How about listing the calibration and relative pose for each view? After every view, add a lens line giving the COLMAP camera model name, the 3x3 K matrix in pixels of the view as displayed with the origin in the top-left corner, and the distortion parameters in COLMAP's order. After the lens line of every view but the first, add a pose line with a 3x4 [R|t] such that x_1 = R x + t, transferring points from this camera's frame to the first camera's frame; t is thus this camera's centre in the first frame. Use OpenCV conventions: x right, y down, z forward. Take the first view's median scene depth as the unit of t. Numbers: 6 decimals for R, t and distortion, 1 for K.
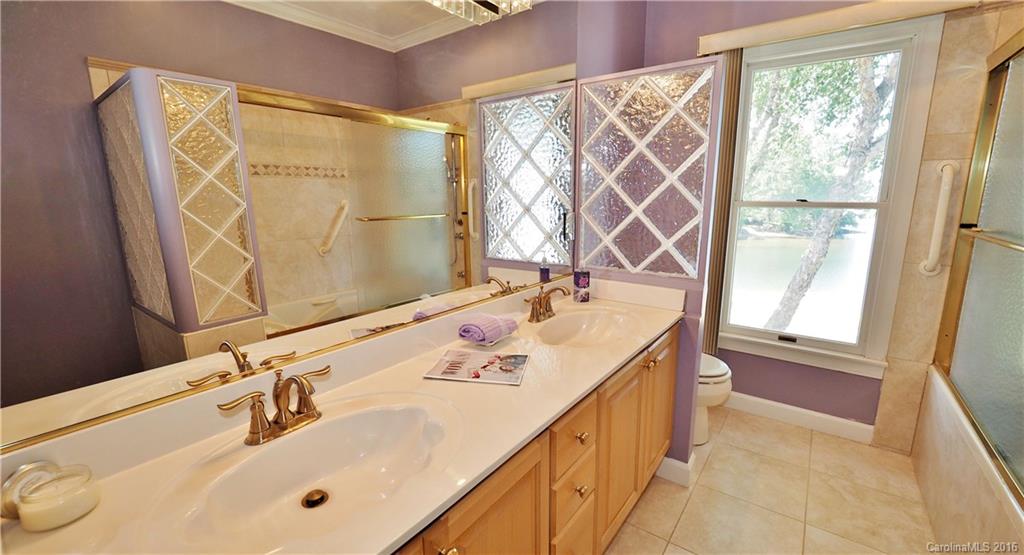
lens RADIAL K [[429.1, 0, 516.6], [0, 429.1, 280.9], [0, 0, 1]] dist [-0.010256, -0.000098]
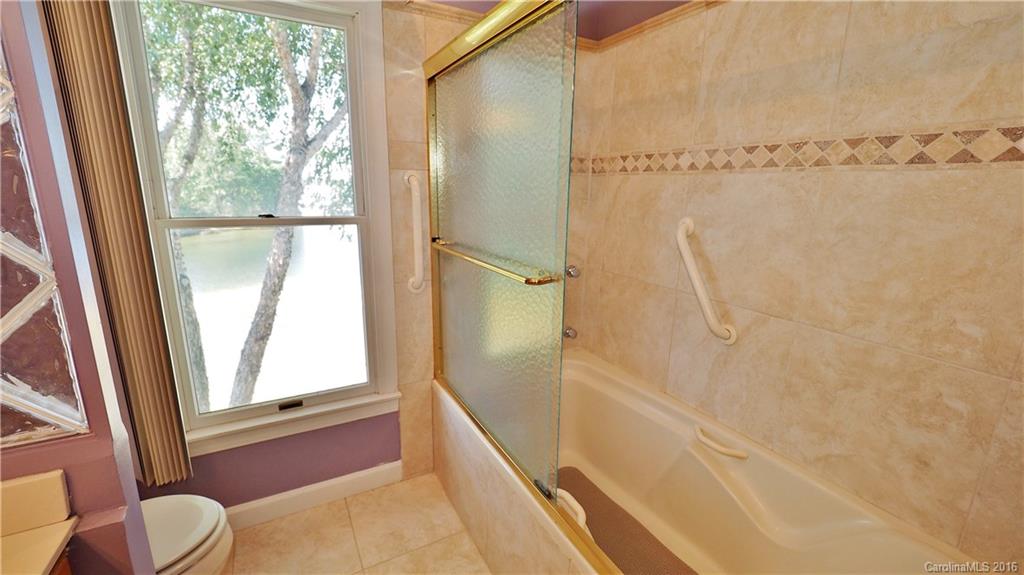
lens RADIAL K [[421.3, 0, 513.4], [0, 421.3, 281.7], [0, 0, 1]] dist [-0.011521, -0.000121]
pose [[0.421591, -0.185927, 0.887520, 0.218764], [0.162254, 0.978425, 0.127897, -0.109717], [-0.892152, 0.090083, 0.442663, 0.359329]]
